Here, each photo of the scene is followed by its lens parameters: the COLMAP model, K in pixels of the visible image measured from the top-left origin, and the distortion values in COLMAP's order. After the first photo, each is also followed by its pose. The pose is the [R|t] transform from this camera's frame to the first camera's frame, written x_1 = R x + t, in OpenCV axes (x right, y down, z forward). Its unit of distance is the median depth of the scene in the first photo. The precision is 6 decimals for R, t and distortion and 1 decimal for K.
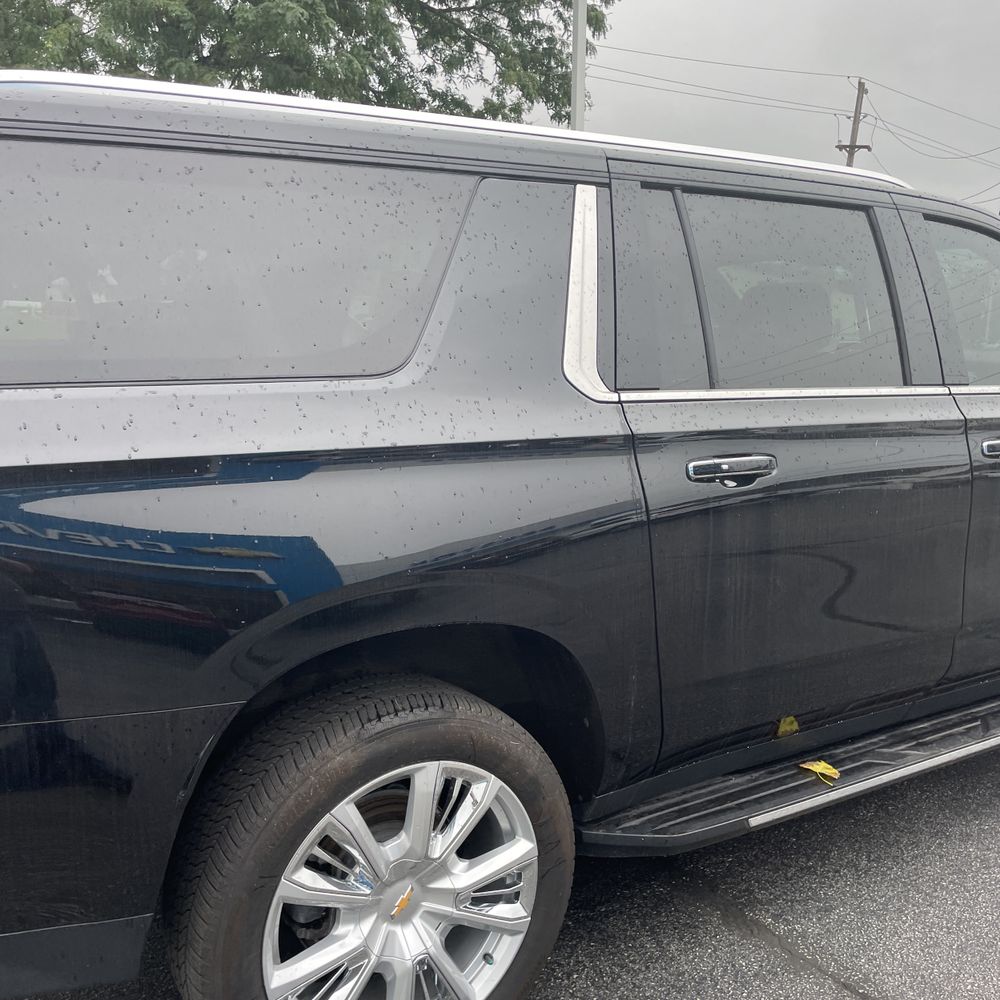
lens RADIAL K [[1023.1, 0, 498.5], [0, 1023.1, 511.3], [0, 0, 1]] dist [0.039144, 0.000000]
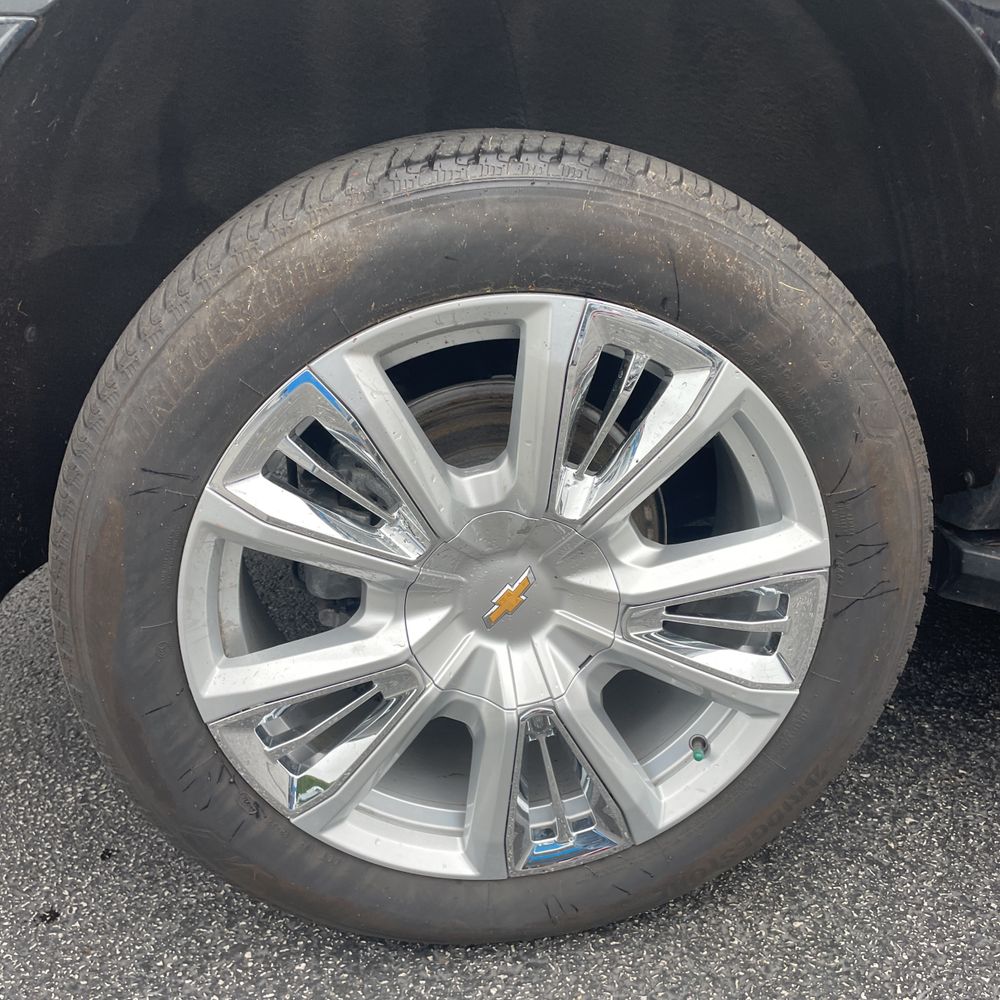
lens RADIAL K [[1023.1, 0, 489.8], [0, 1023.1, 506.0], [0, 0, 1]] dist [0.039144, 0.000000]
pose [[0.897747, 0.144592, -0.416105, 0.093357], [-0.048810, 0.971430, 0.232255, 0.224869], [0.437799, -0.188196, 0.879155, 0.577526]]
